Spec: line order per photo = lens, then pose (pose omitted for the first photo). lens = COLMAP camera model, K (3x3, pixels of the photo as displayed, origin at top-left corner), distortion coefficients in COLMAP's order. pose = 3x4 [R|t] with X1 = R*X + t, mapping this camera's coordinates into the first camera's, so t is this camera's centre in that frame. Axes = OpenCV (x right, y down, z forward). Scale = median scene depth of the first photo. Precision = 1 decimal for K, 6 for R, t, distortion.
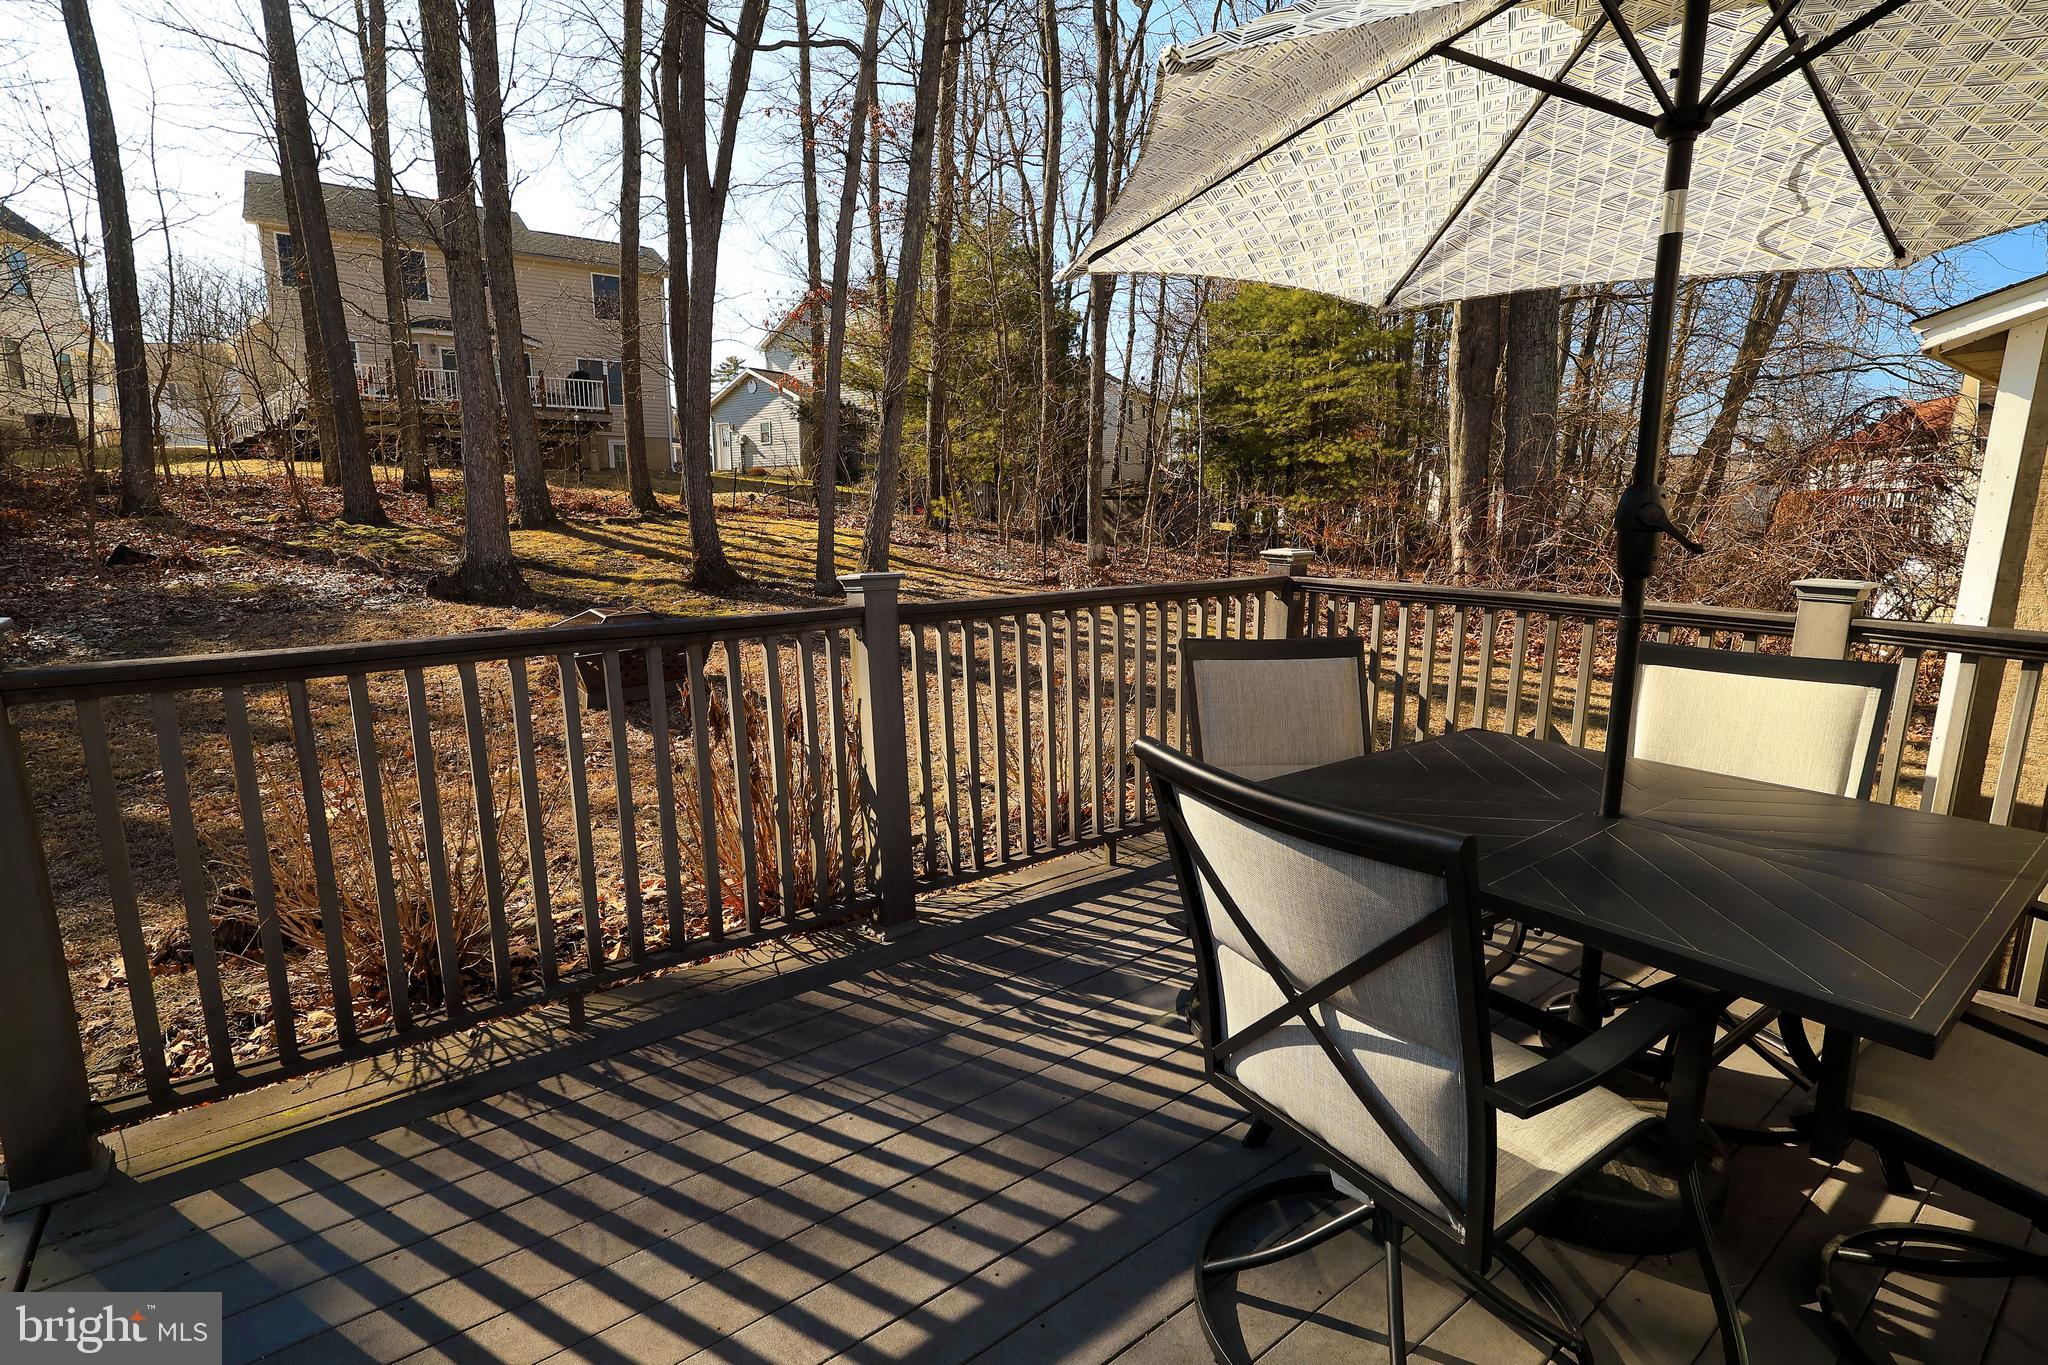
lens RADIAL K [[962.7, 0, 1012.1], [0, 962.7, 697.0], [0, 0, 1]] dist [-0.001598, -0.000459]
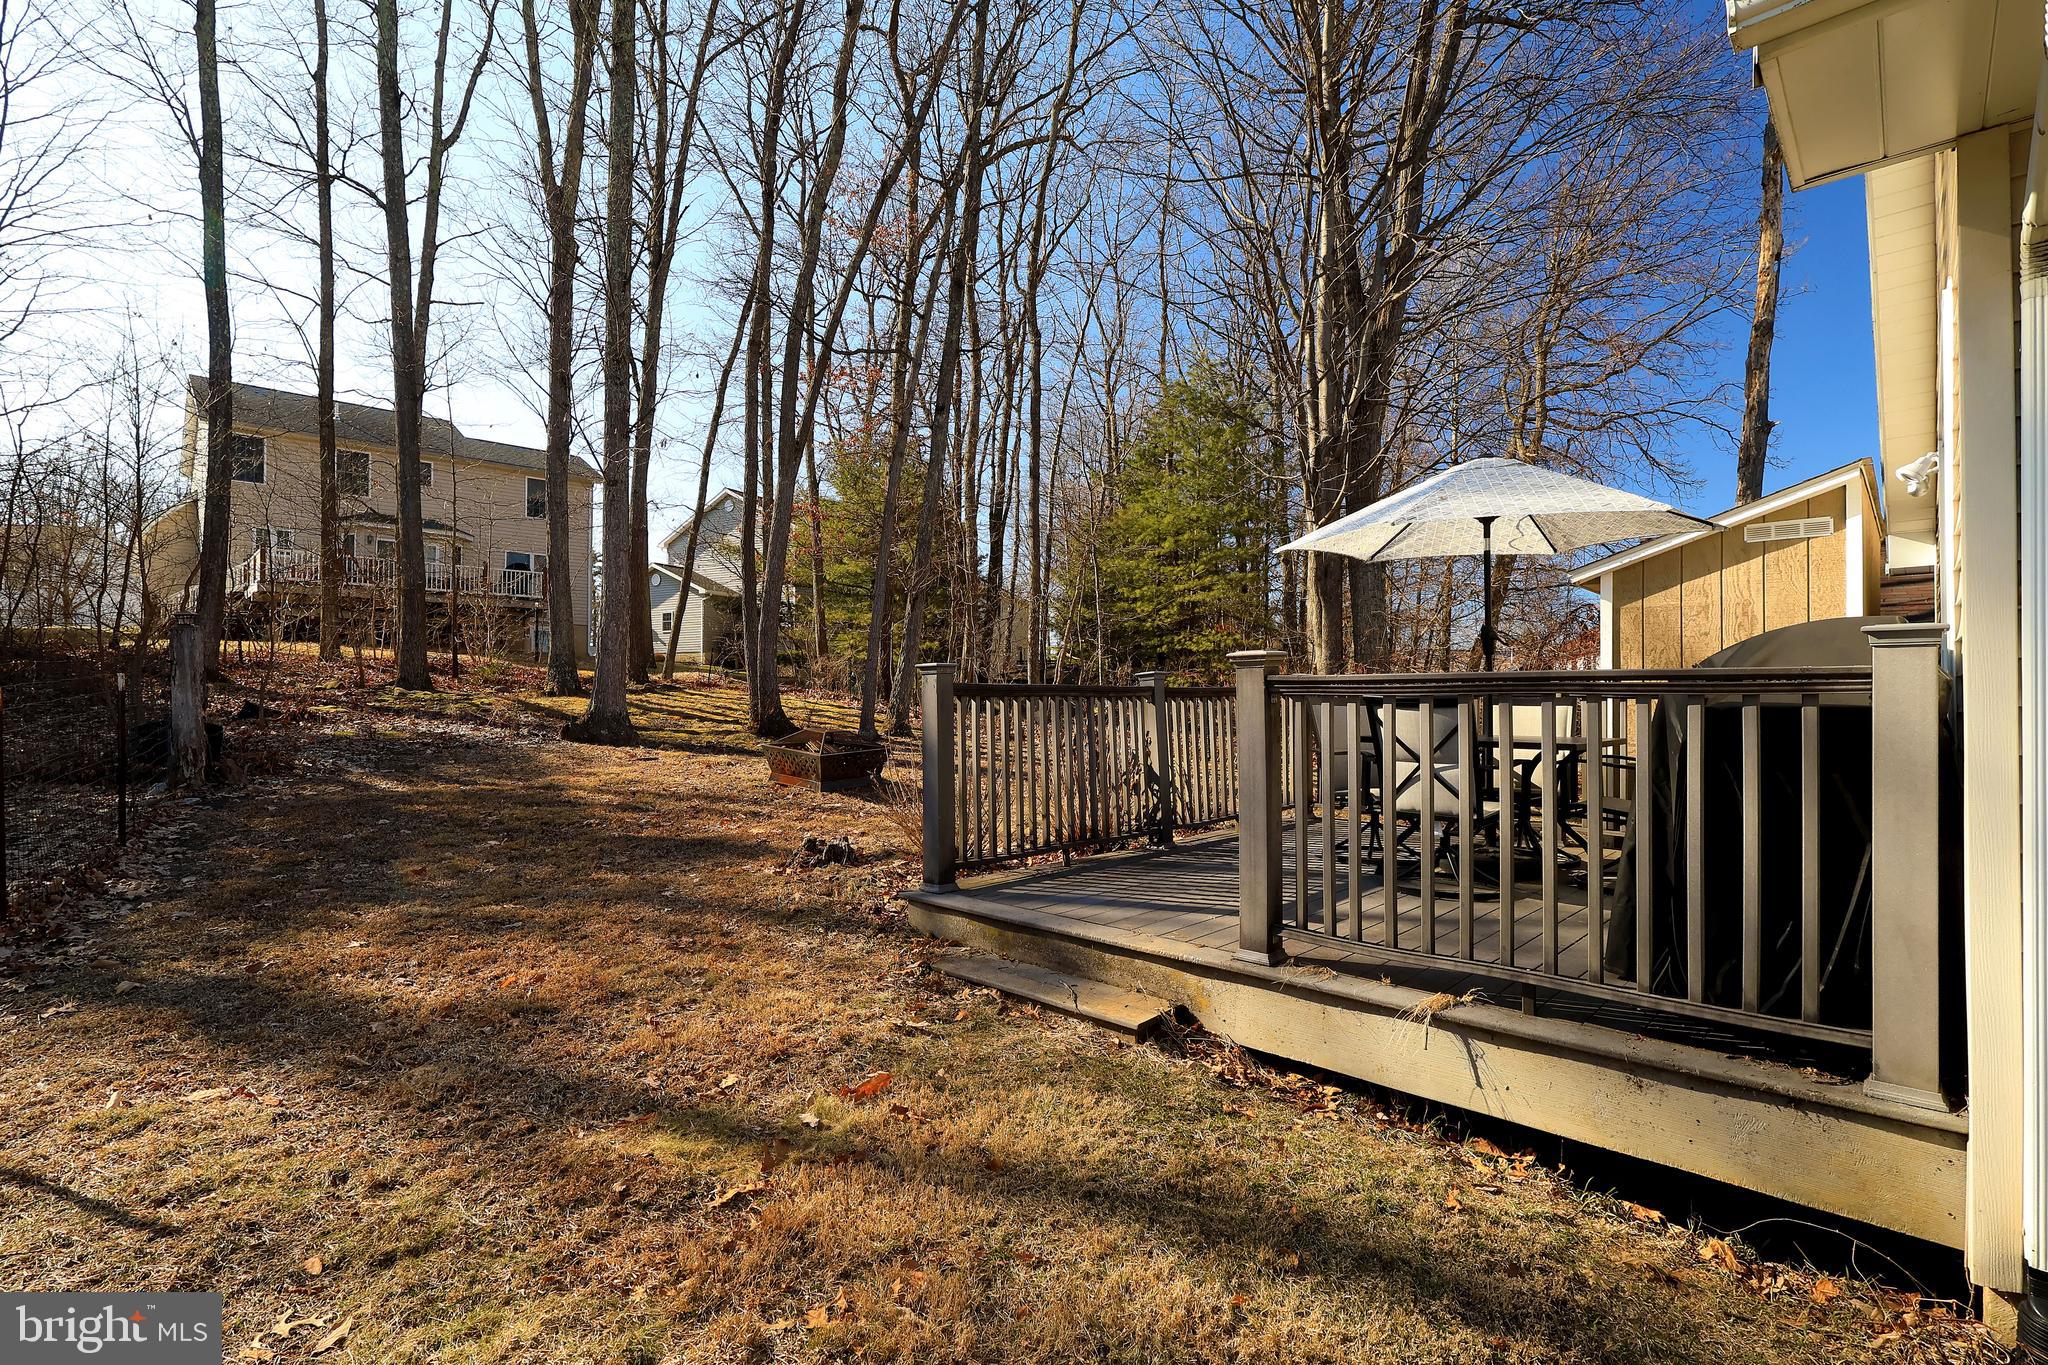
lens RADIAL K [[962.7, 0, 1012.1], [0, 962.7, 697.0], [0, 0, 1]] dist [-0.001598, -0.000459]
pose [[0.986707, 0.000553, 0.162509, -0.103217], [0.031207, 0.980738, -0.192819, 0.042295], [-0.159486, 0.195328, 0.967684, -0.129948]]
